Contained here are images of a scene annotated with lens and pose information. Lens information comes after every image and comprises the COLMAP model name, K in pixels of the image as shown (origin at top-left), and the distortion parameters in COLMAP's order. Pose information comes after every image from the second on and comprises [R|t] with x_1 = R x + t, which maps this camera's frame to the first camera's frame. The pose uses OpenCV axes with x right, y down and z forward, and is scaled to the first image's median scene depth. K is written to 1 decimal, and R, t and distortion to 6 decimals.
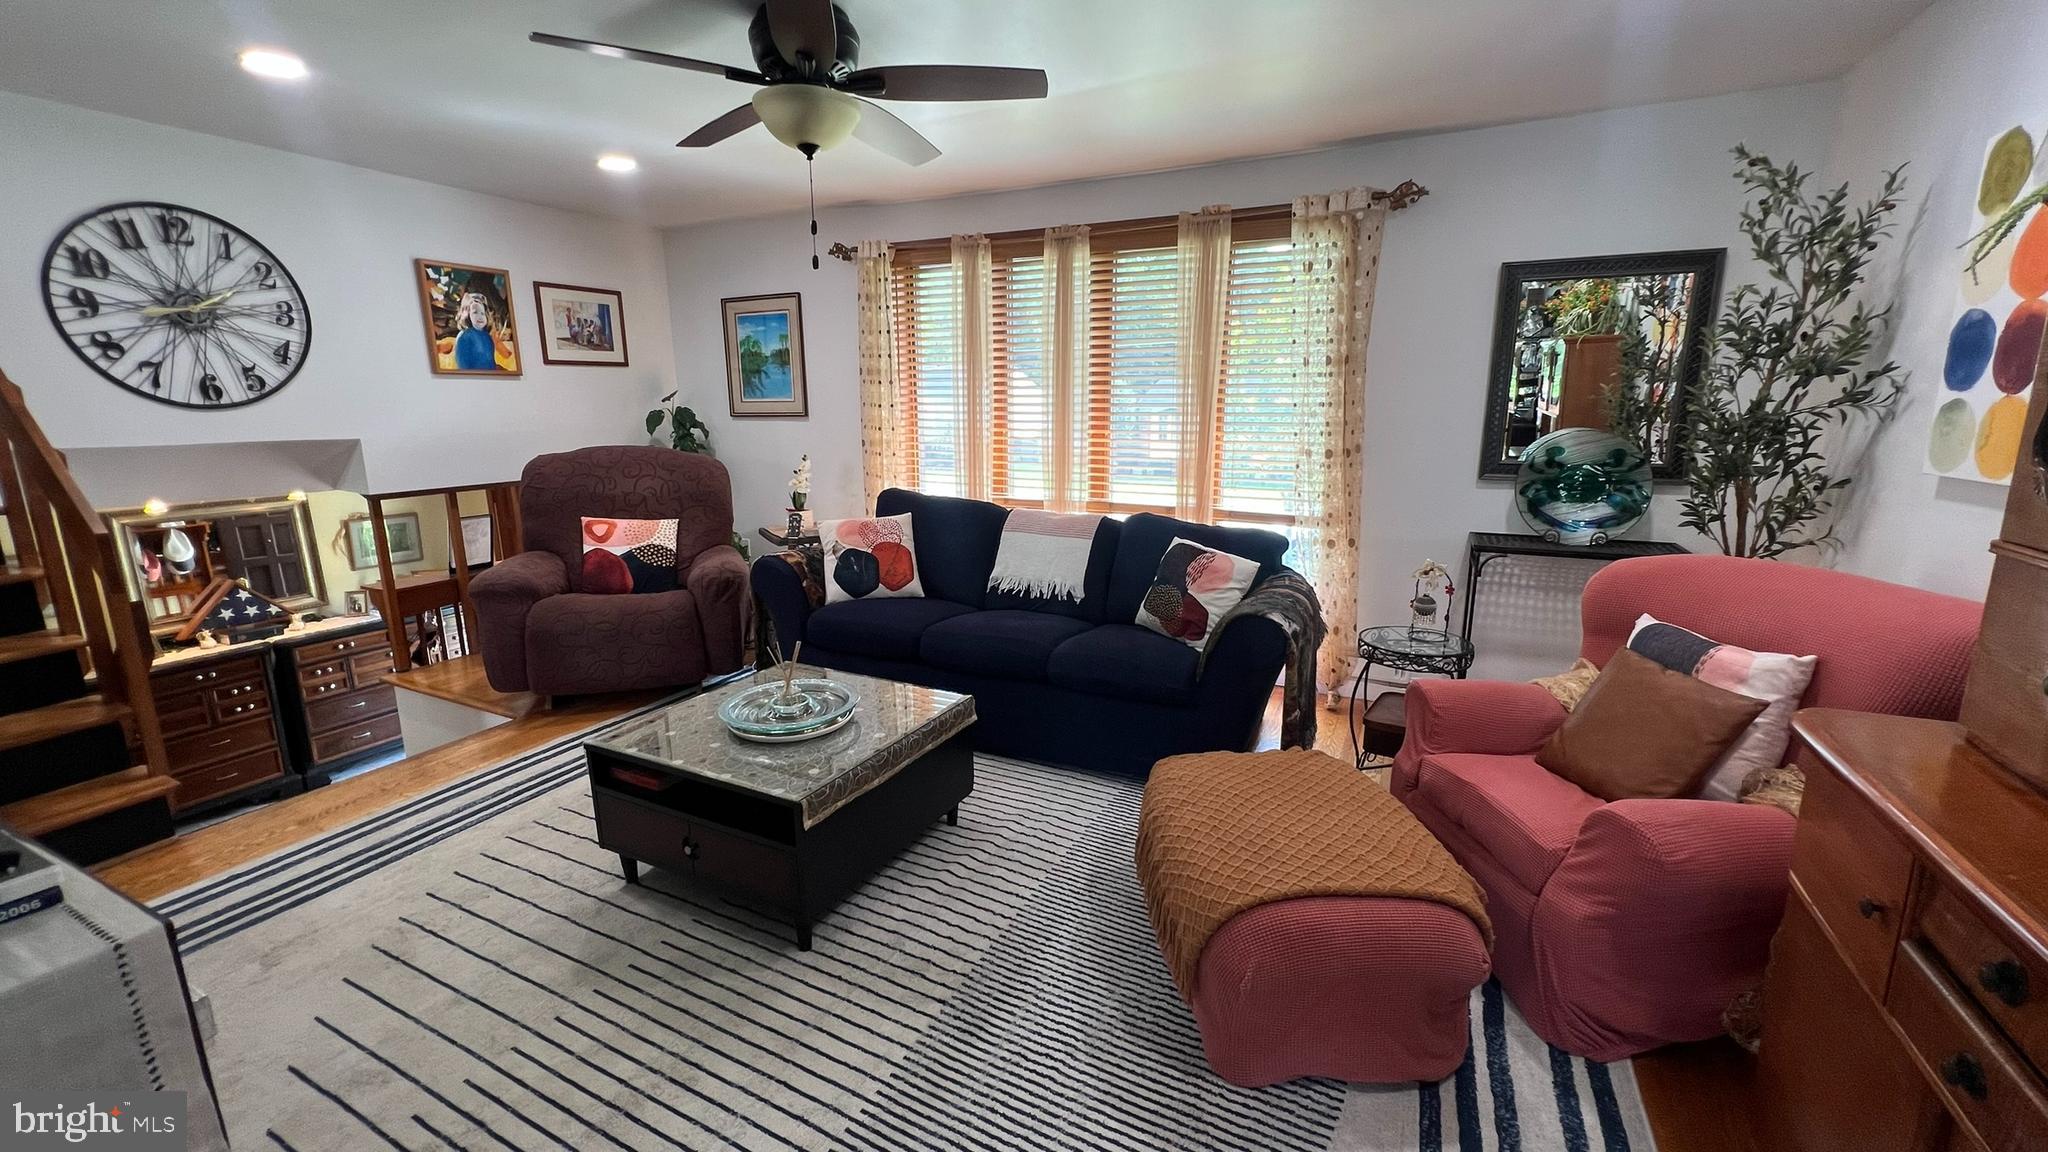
lens RADIAL K [[826.7, 0, 1018.1], [0, 826.7, 572.6], [0, 0, 1]] dist [-0.003876, 0.002082]
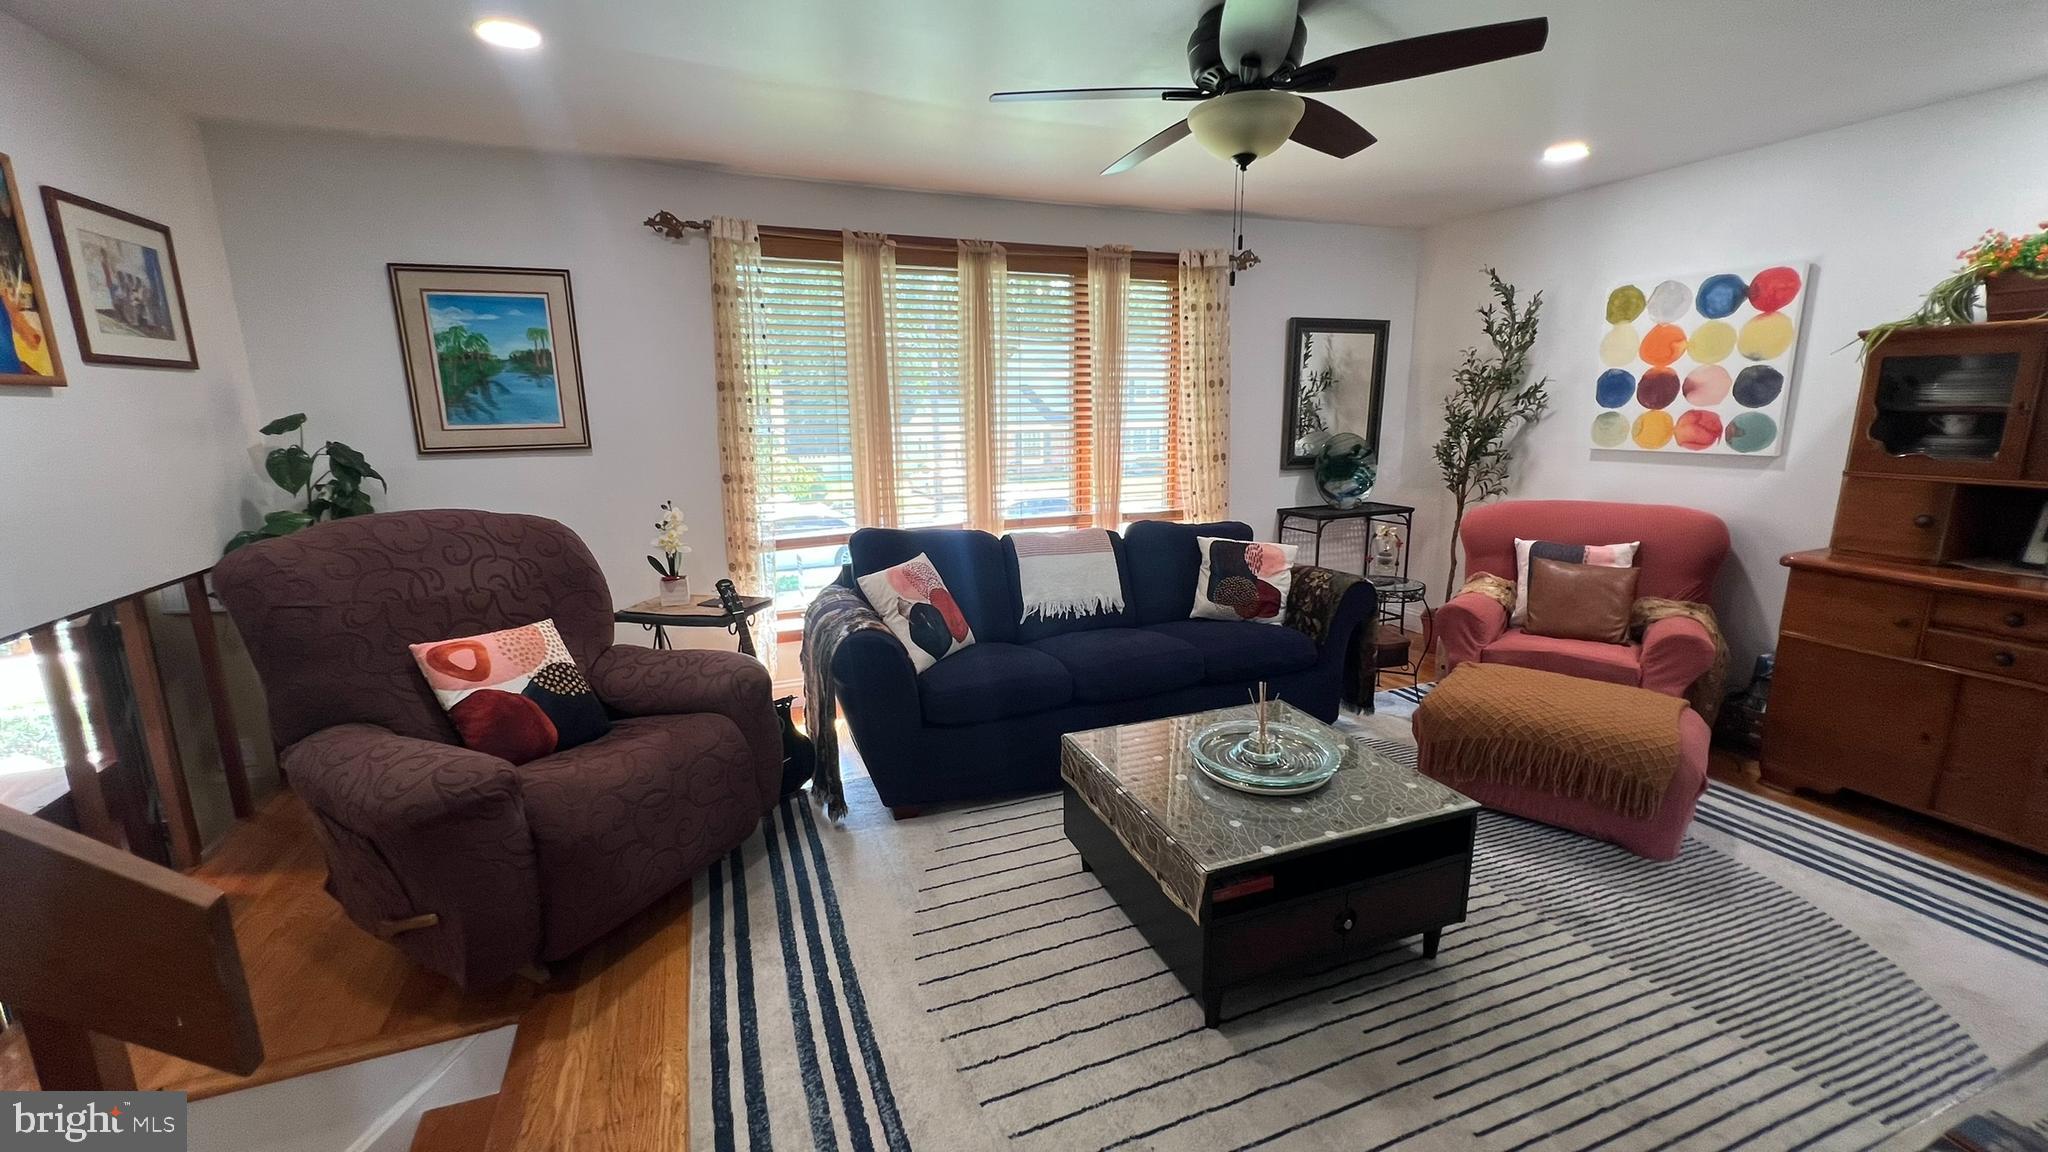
lens RADIAL K [[821.3, 0, 1018.5], [0, 821.3, 575.4], [0, 0, 1]] dist [-0.000829, -0.000105]
pose [[0.666596, -0.155430, 0.729034, -0.662472], [0.163336, 0.984708, 0.060593, -0.081560], [-0.727304, 0.078686, 0.681790, 0.333237]]
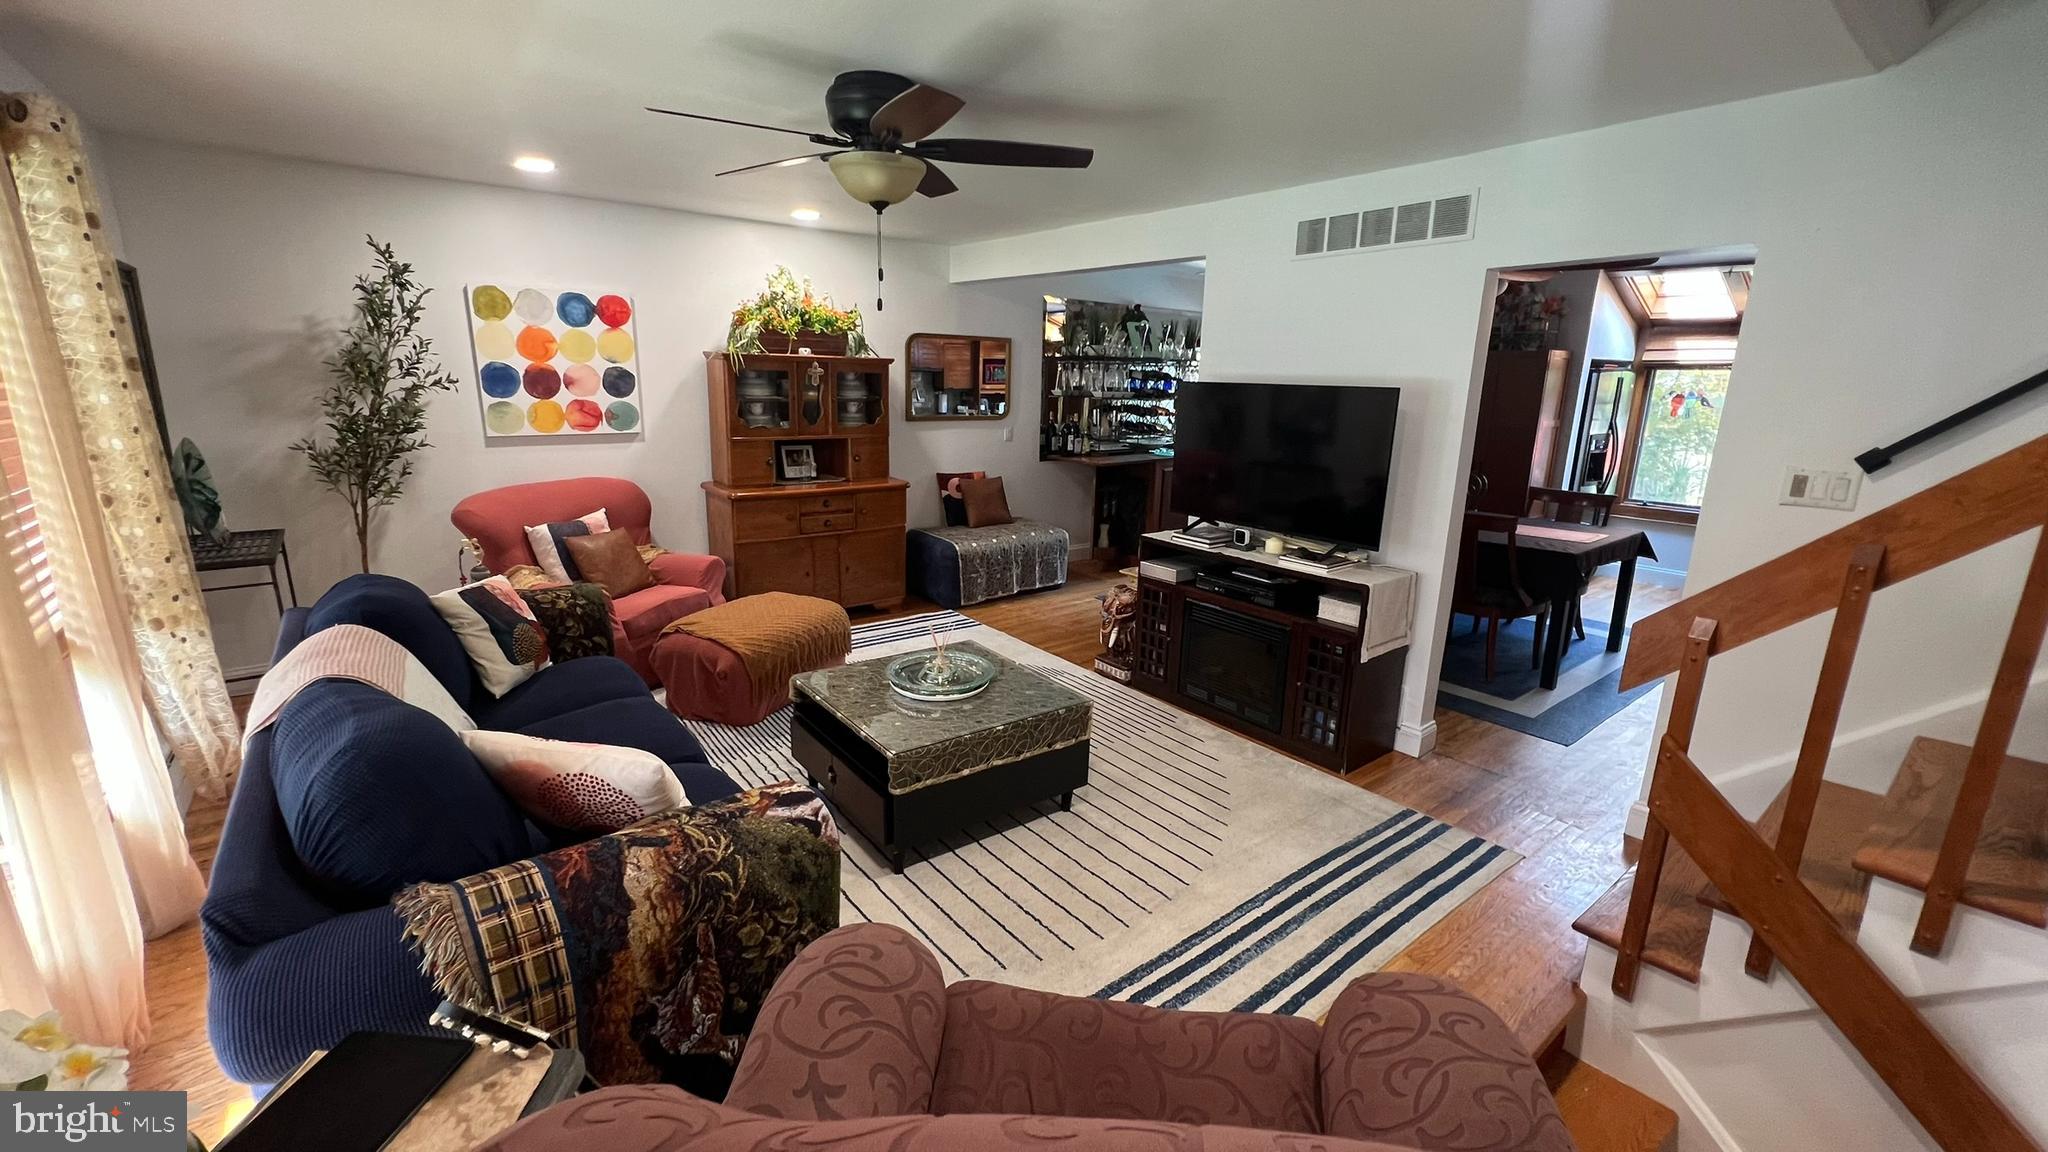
lens RADIAL K [[821.3, 0, 1021.3], [0, 821.3, 577.1], [0, 0, 1]] dist [-0.000829, -0.000105]
pose [[-0.905952, -0.115587, 0.407297, -0.523452], [0.068904, 0.908933, 0.411208, -0.280623], [-0.417736, 0.400599, -0.815486, 1.139308]]
